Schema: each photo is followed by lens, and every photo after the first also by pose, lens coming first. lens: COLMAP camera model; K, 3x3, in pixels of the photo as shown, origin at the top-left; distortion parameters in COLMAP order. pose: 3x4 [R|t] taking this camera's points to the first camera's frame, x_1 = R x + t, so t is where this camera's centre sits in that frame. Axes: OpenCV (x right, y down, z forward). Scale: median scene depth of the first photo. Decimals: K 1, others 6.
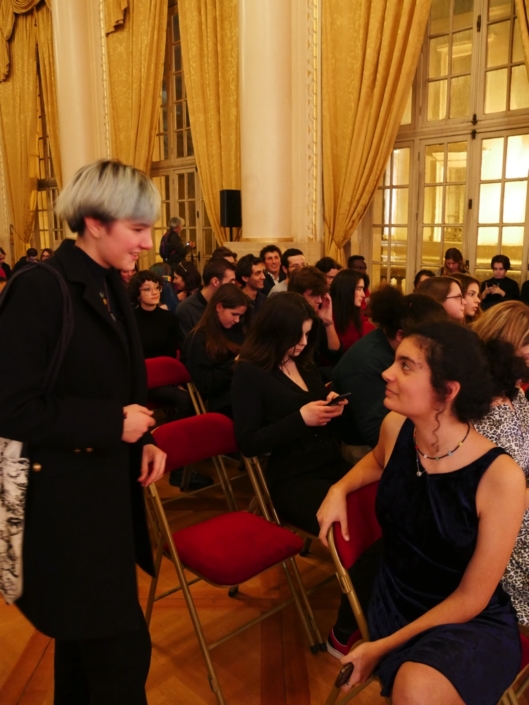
lens RADIAL K [[592.5, 0, 259.8], [0, 592.5, 353.2], [0, 0, 1]] dist [-0.052463, 0.045367]
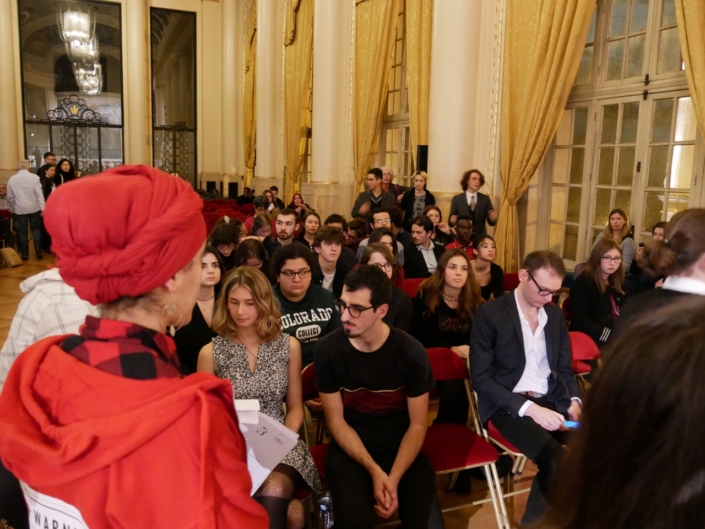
lens RADIAL K [[592.5, 0, 350.9], [0, 592.5, 268.4], [0, 0, 1]] dist [-0.052463, 0.045367]
pose [[0.926572, 0.091005, -0.364942, 0.224917], [-0.105631, 0.994199, -0.020273, -0.016796], [0.360980, 0.057333, 0.930809, -0.035196]]
